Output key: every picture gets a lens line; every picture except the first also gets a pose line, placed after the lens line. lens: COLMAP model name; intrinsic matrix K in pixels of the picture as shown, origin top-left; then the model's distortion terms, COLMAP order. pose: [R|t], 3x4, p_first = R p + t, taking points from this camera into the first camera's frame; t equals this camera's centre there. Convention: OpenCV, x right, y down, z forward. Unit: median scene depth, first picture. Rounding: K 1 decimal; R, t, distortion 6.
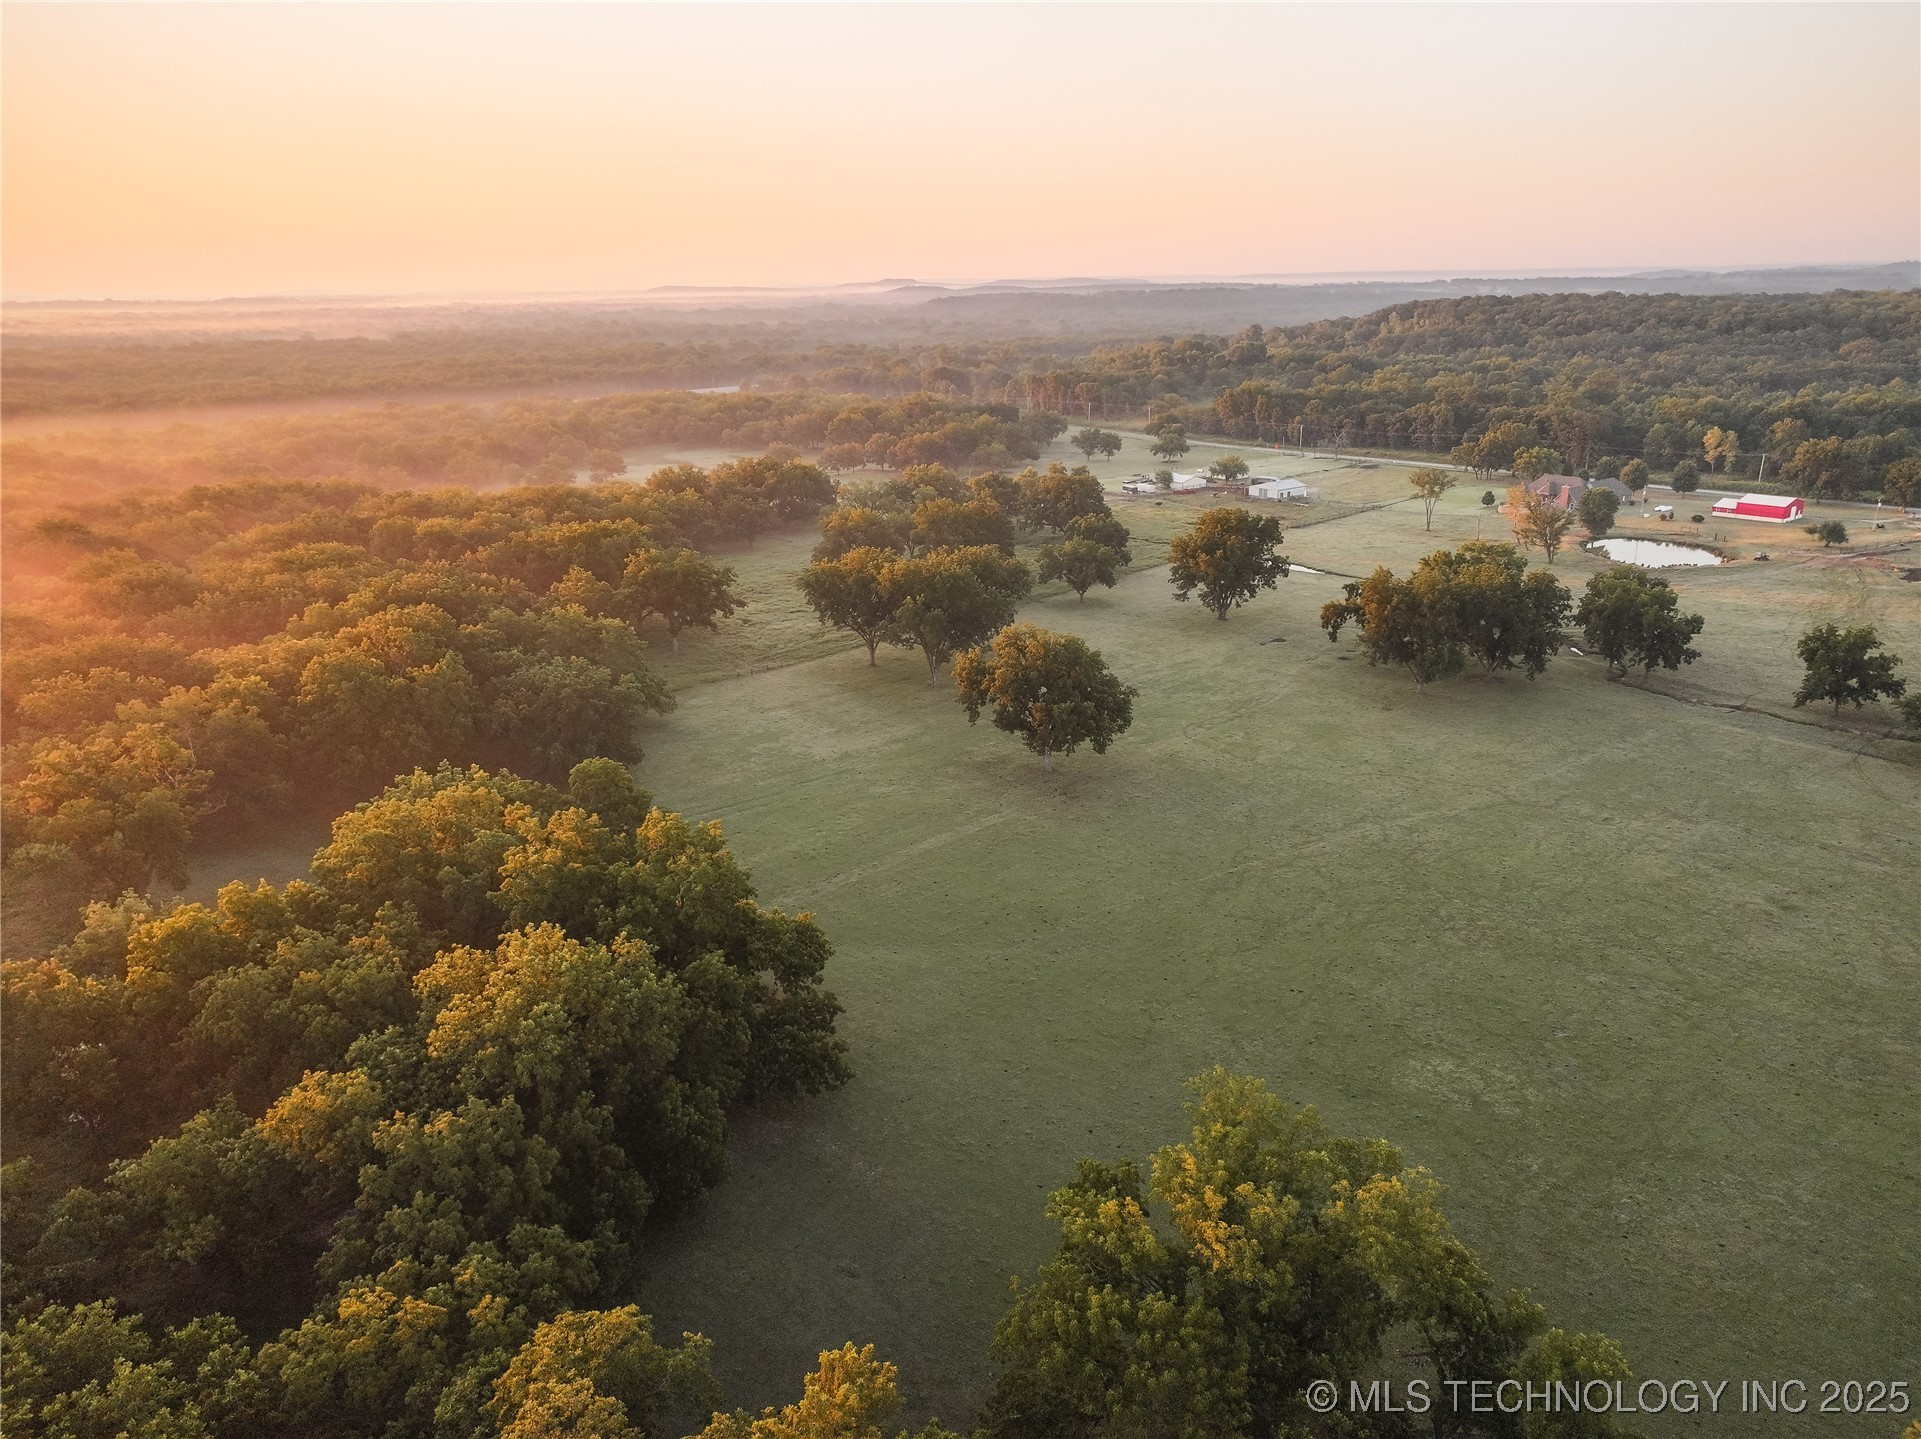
lens RADIAL K [[1363.9, 0, 960.5], [0, 1363.9, 719.5], [0, 0, 1]] dist [0.001491, 0.021602]
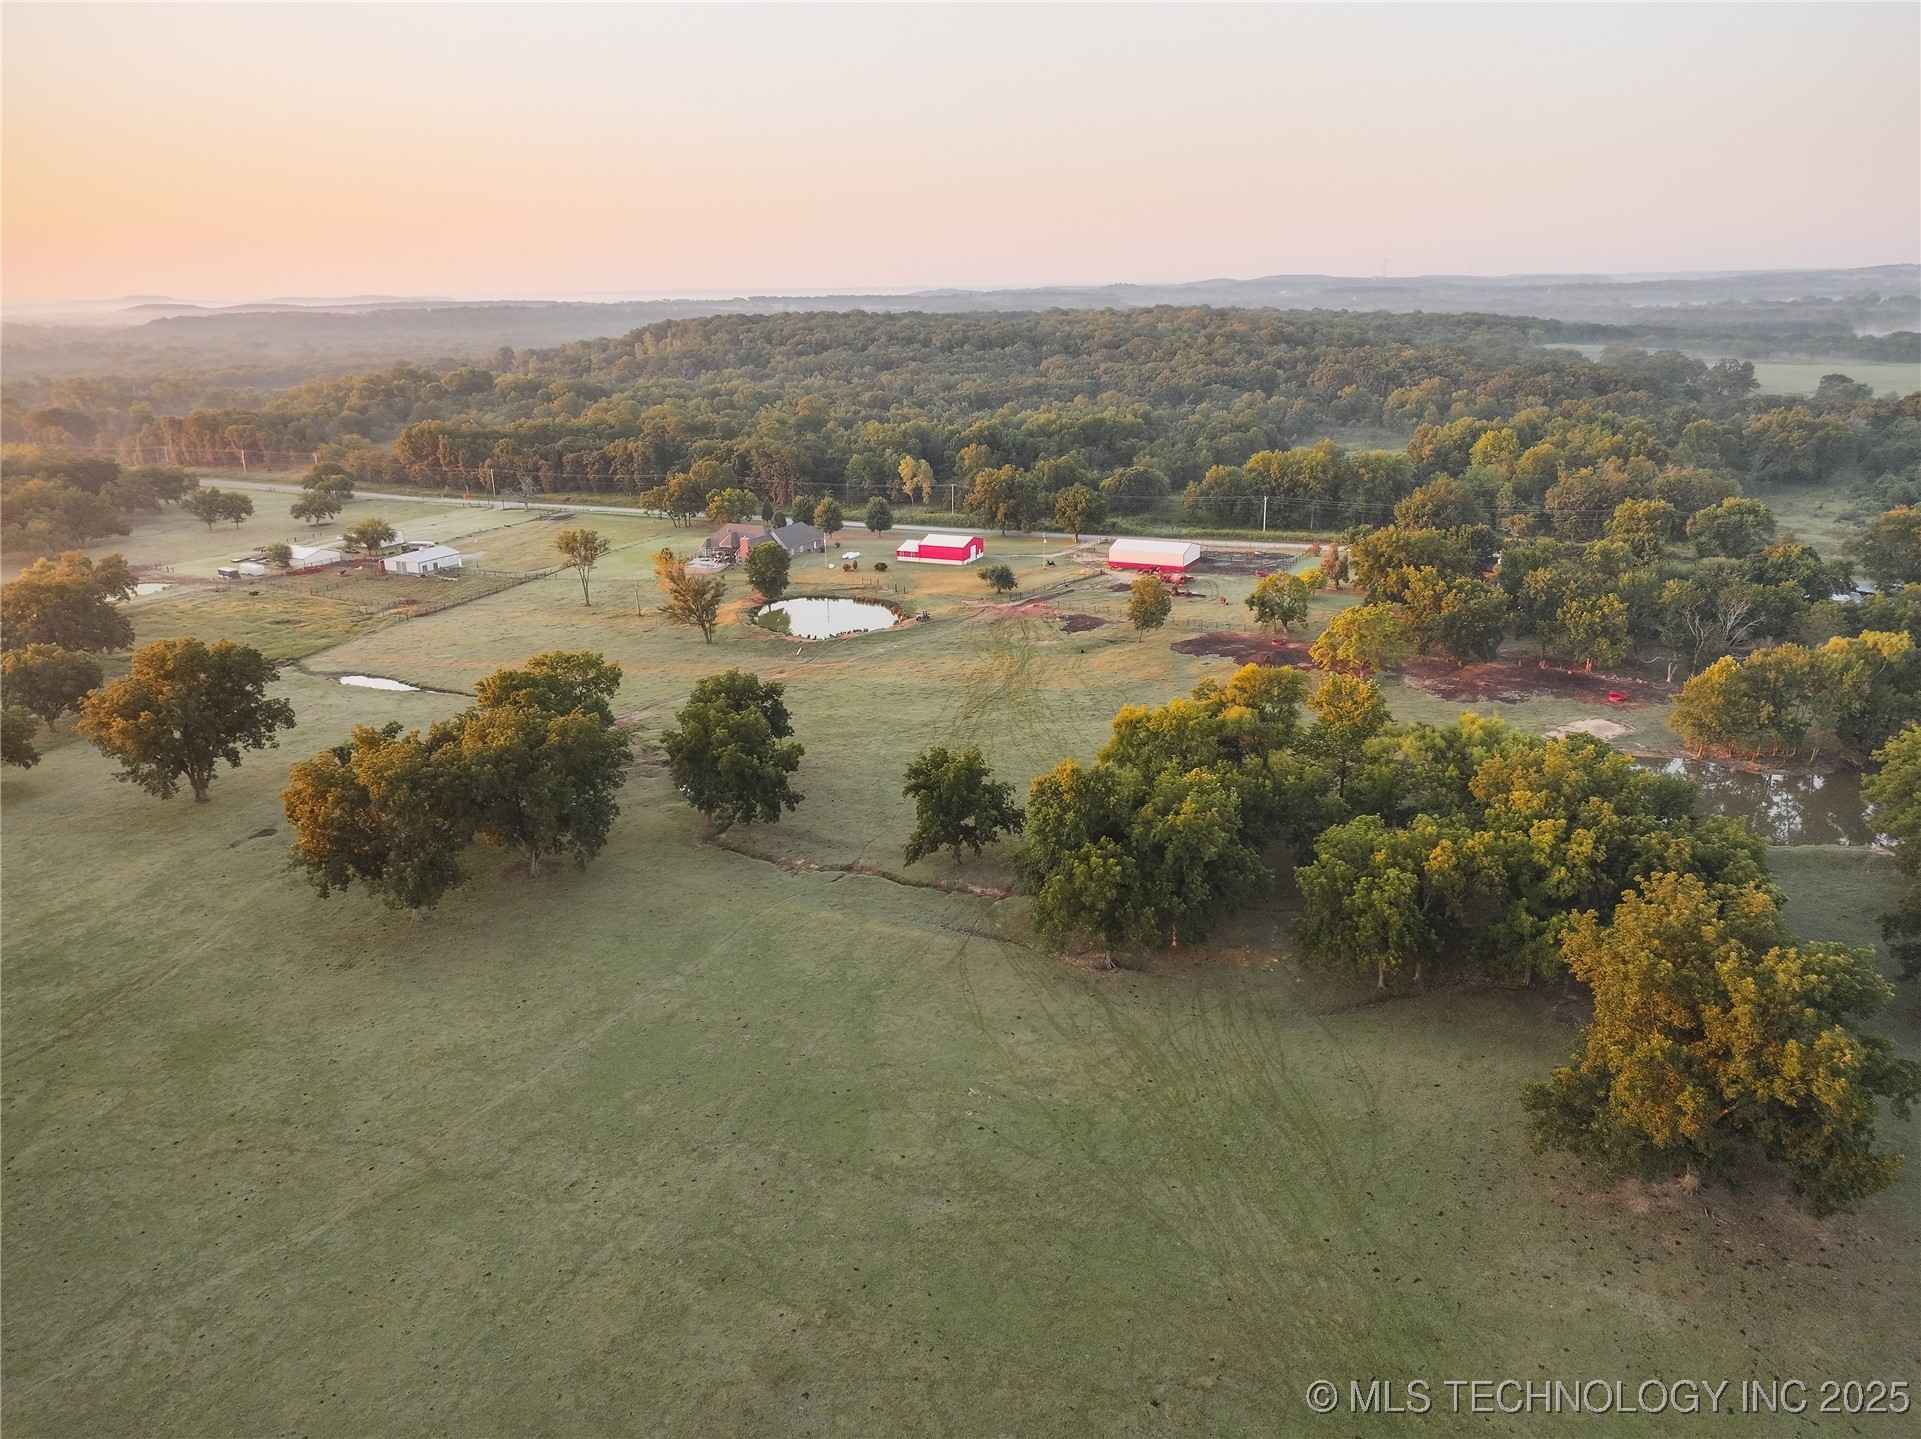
lens RADIAL K [[1363.9, 0, 960.5], [0, 1363.9, 719.5], [0, 0, 1]] dist [0.001491, 0.021602]
pose [[0.894227, -0.134189, 0.427026, 0.157033], [0.139220, 0.990068, 0.019582, -0.047630], [-0.425413, 0.041940, 0.904027, 0.146819]]
